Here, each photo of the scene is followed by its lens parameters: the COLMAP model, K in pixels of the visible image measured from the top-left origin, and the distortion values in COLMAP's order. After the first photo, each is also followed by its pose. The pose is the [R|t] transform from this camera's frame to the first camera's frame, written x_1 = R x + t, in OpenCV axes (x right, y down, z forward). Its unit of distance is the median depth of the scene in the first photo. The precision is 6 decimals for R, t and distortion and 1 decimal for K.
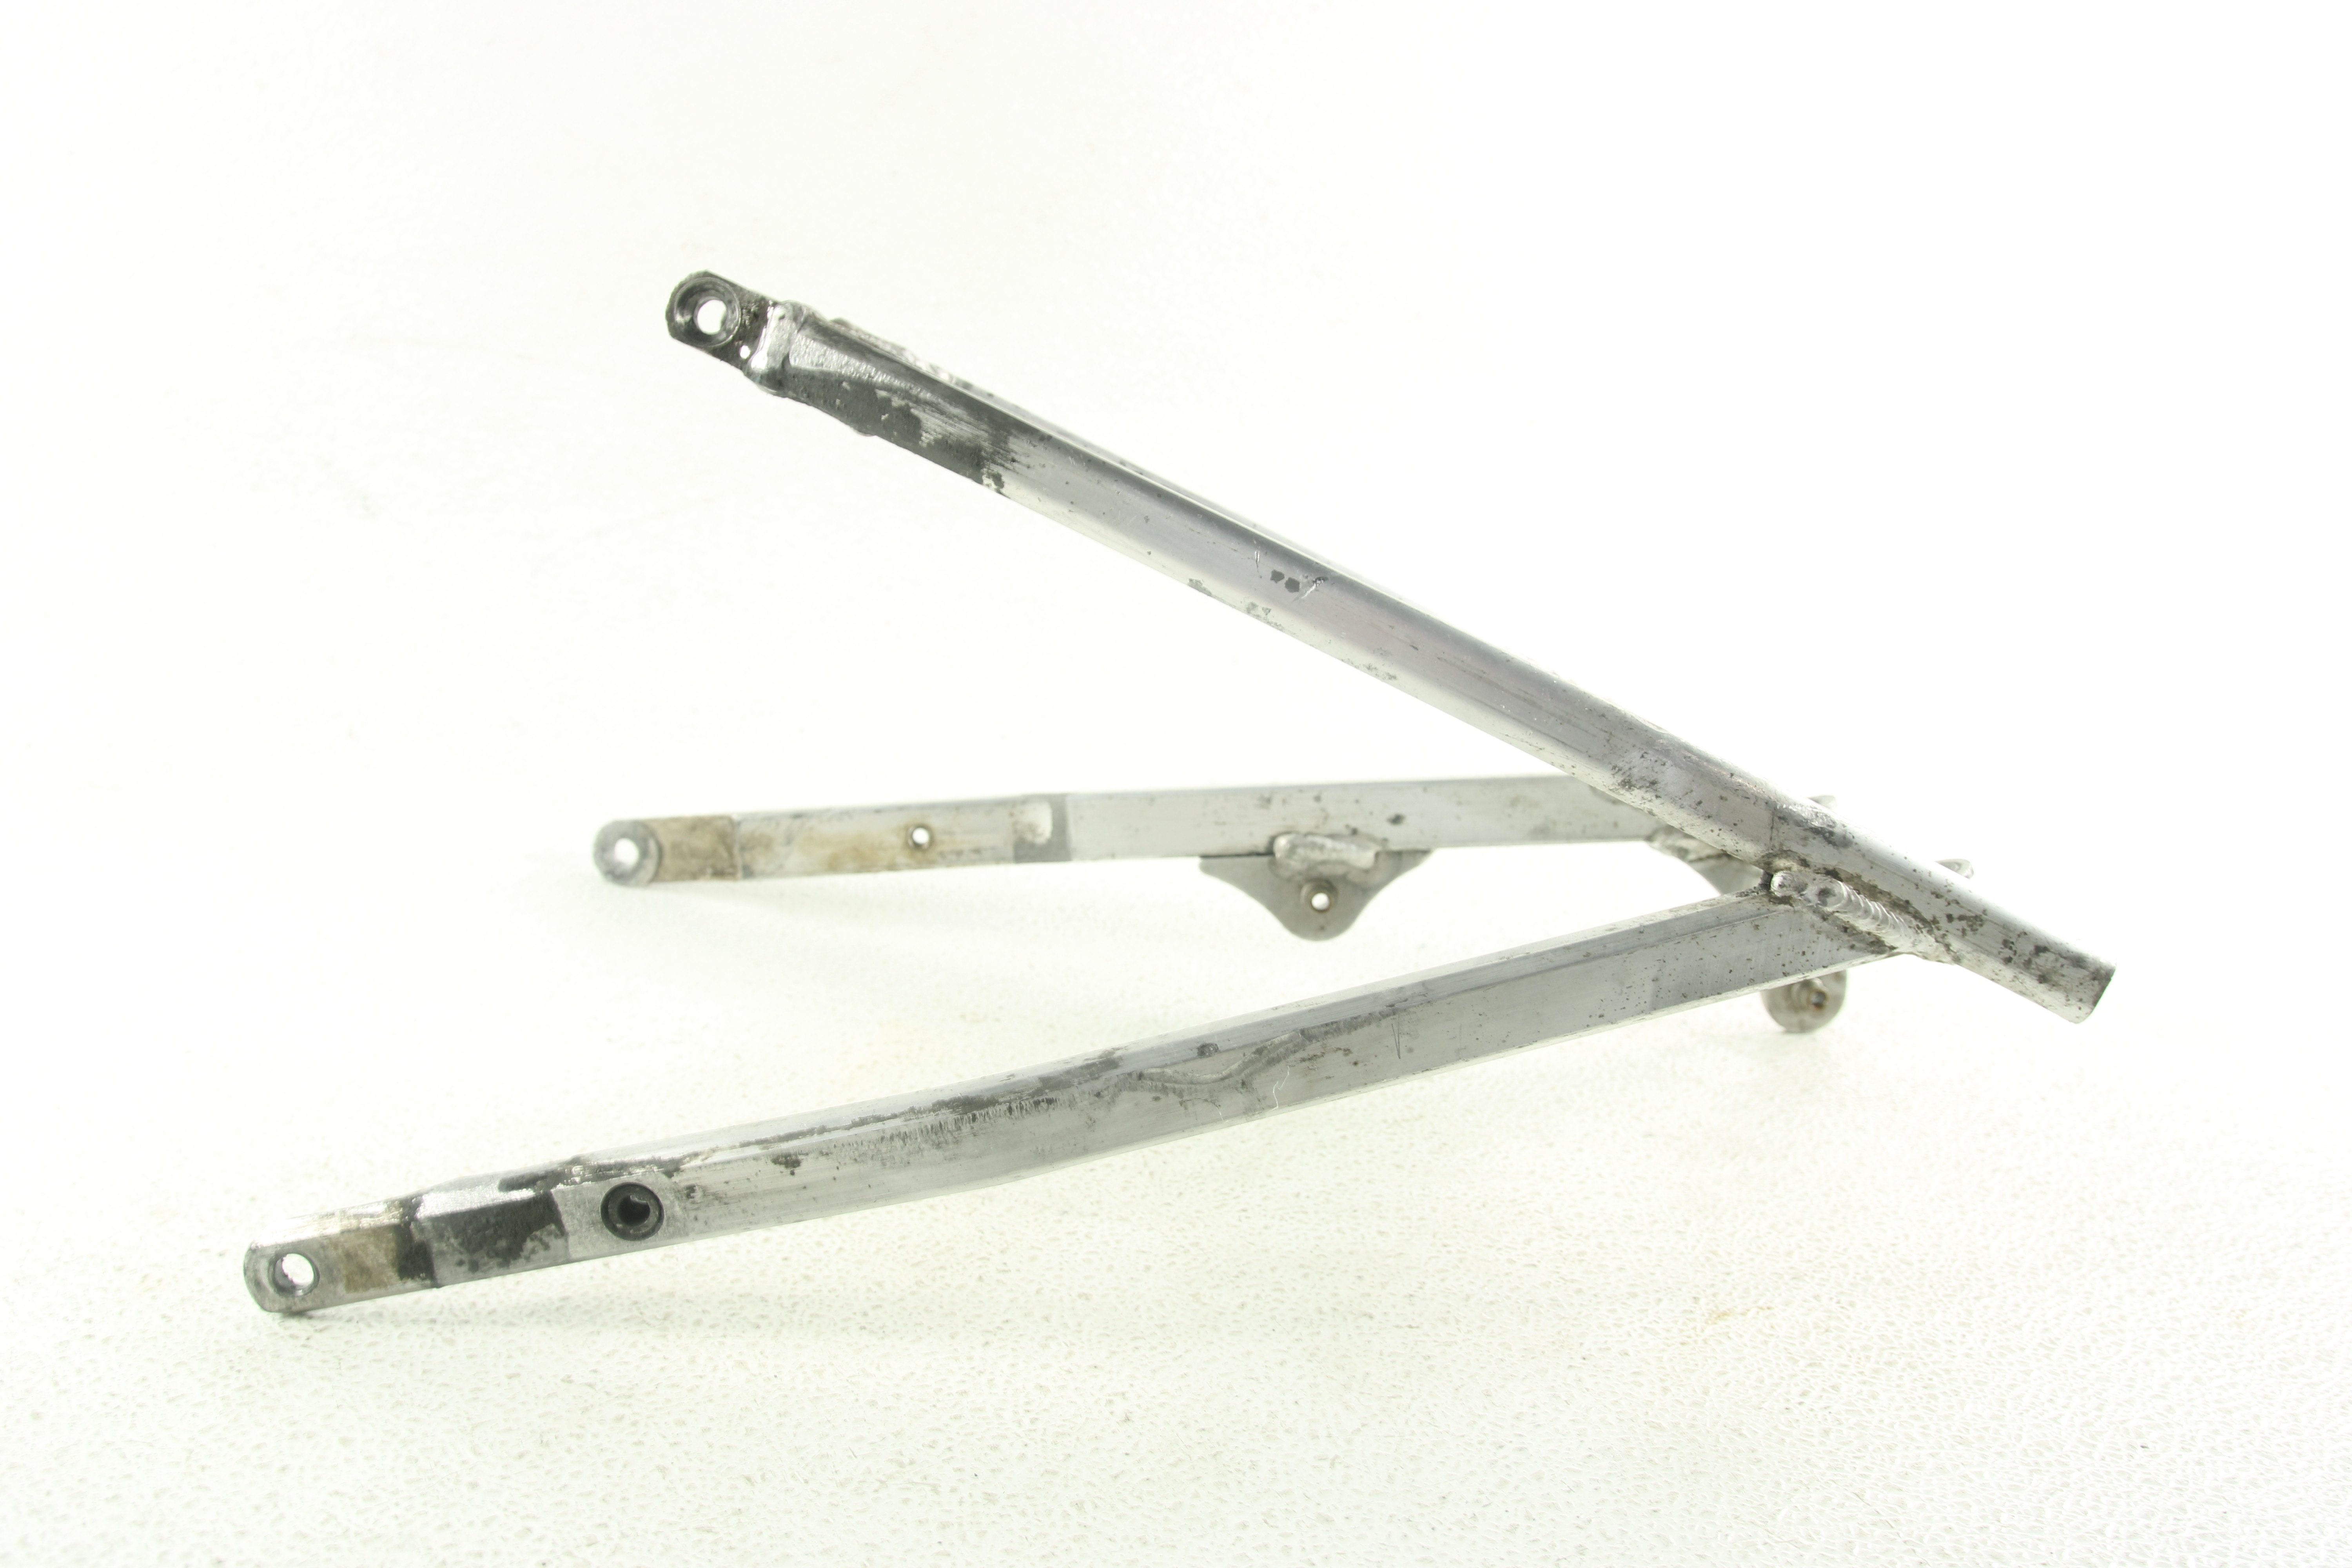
lens RADIAL K [[1945.8, 0, 1176.0], [0, 1945.8, 784.0], [0, 0, 1]] dist [-0.093989, 0.064741]
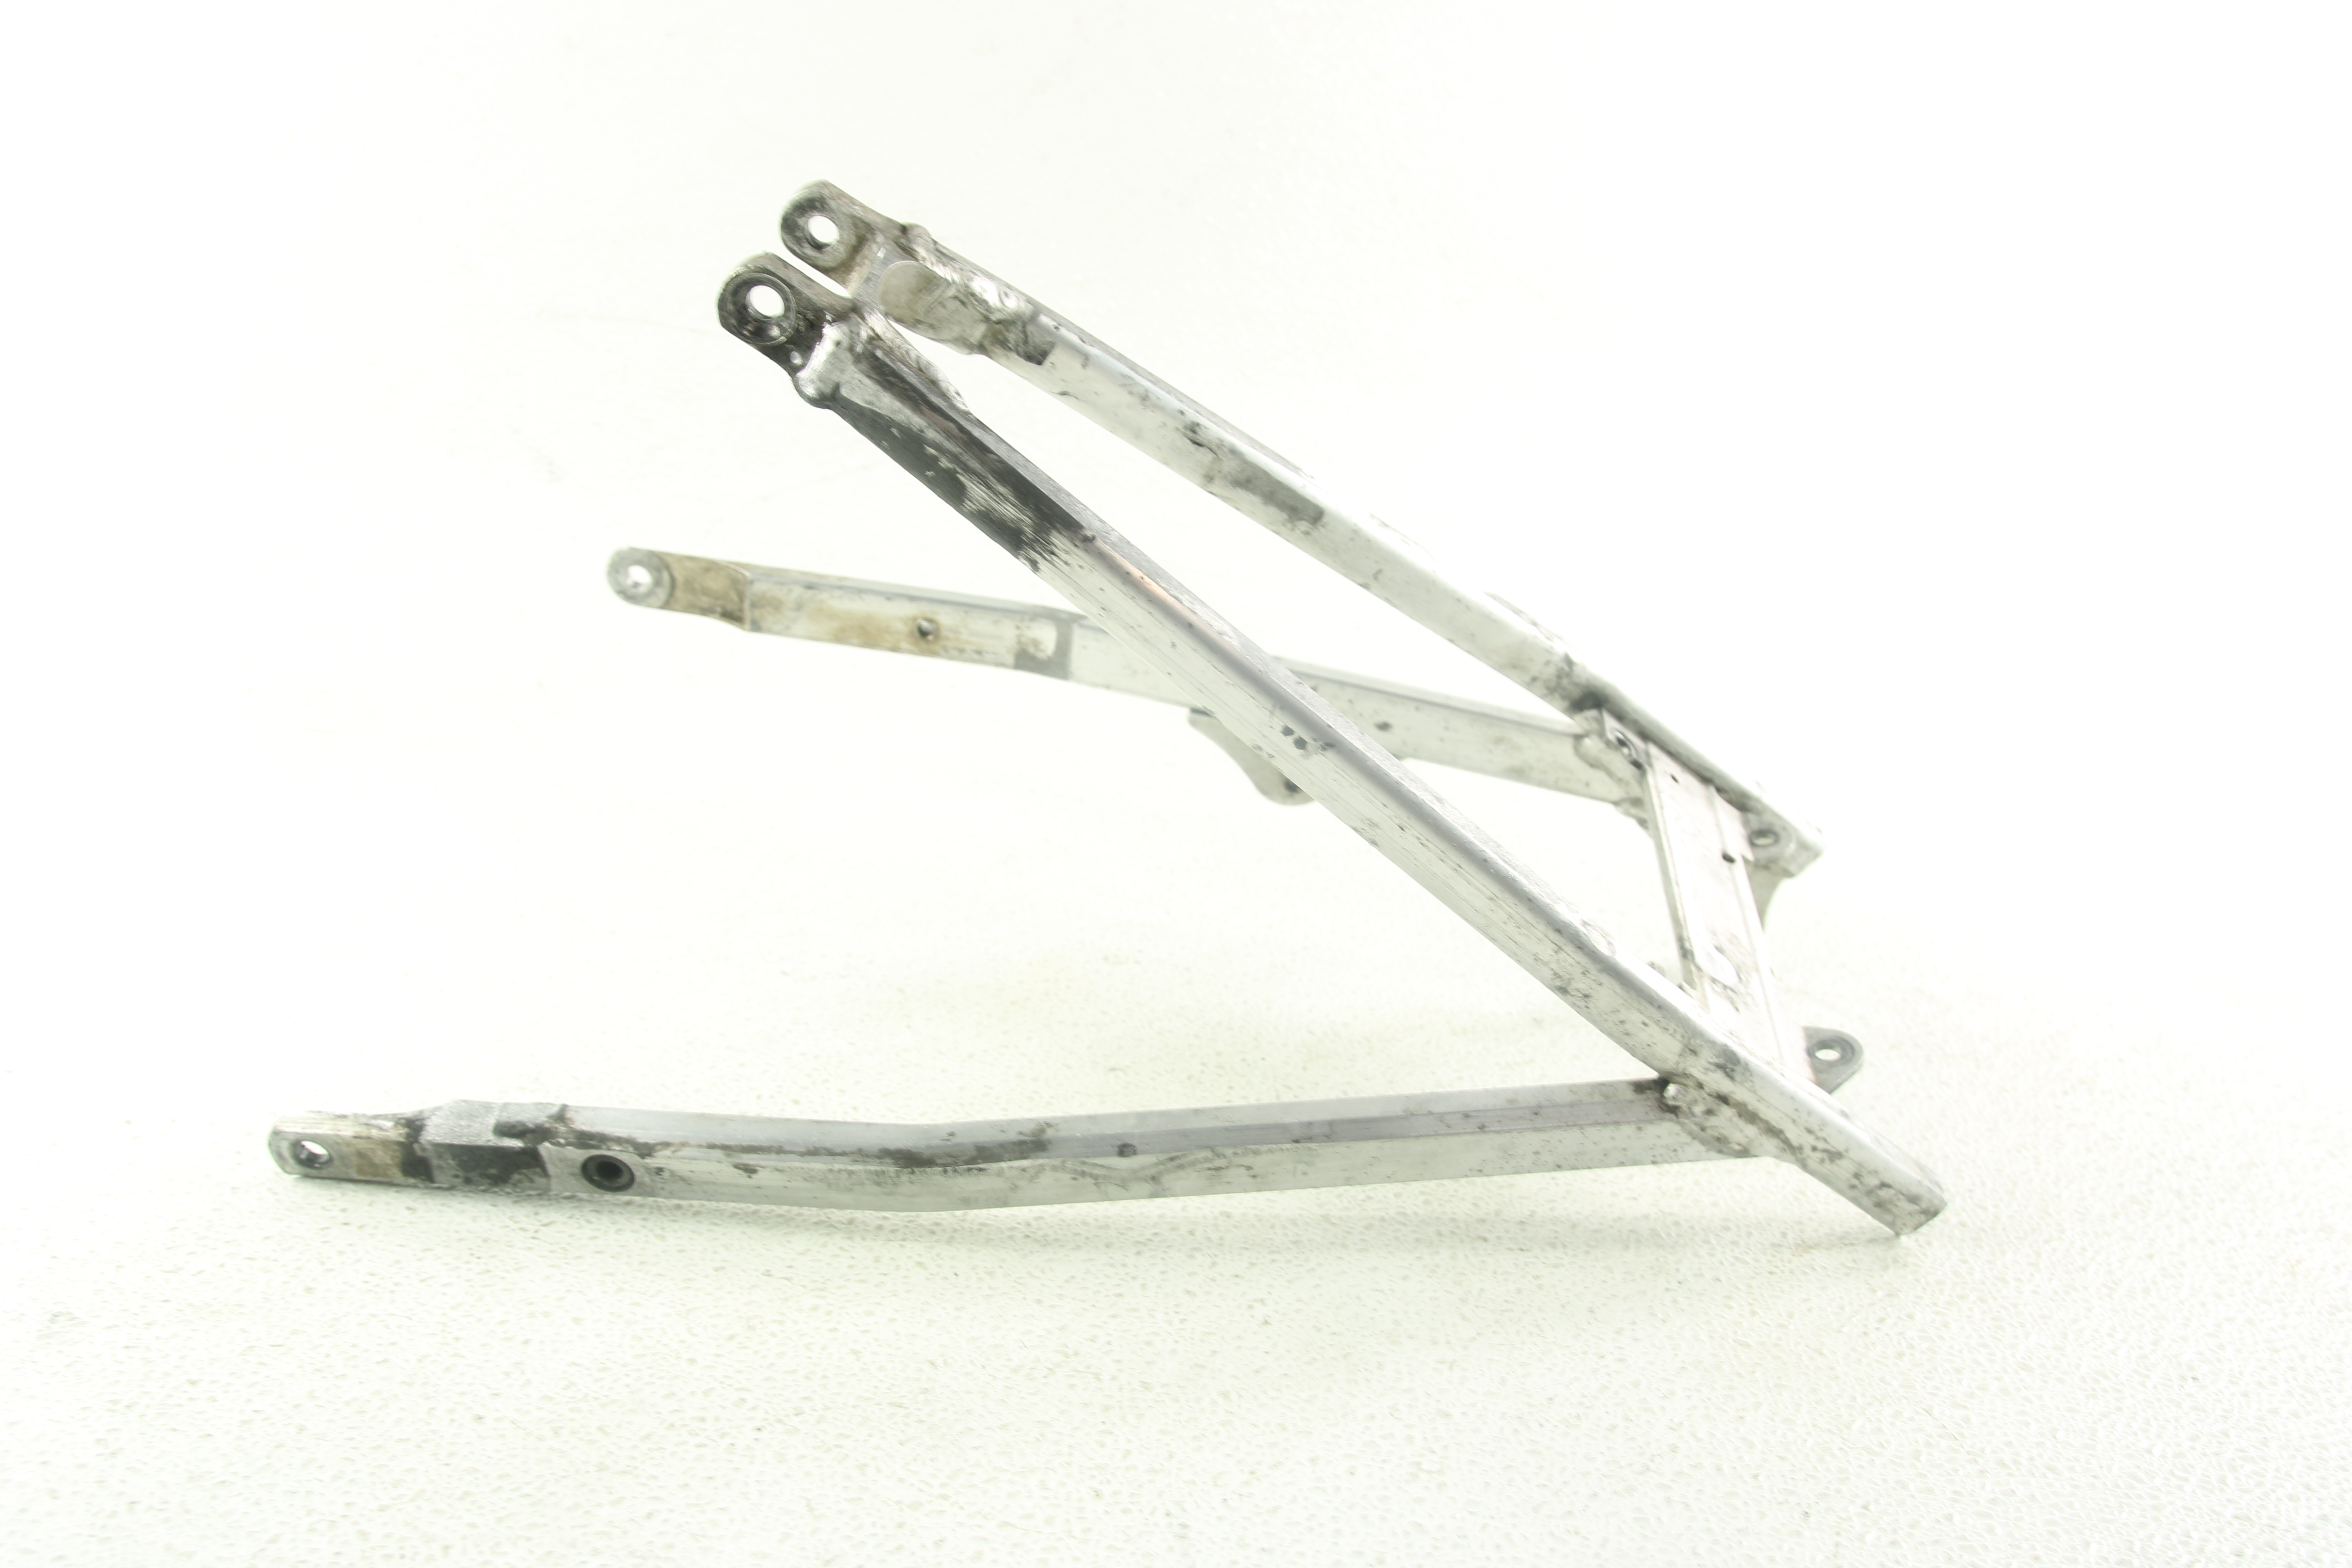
lens RADIAL K [[1945.8, 0, 1176.0], [0, 1945.8, 784.0], [0, 0, 1]] dist [-0.093989, 0.064741]
pose [[0.979656, 0.196596, 0.040295, -0.041087], [-0.195366, 0.888363, 0.415504, -0.502009], [0.045890, -0.414923, 0.908698, 0.067814]]
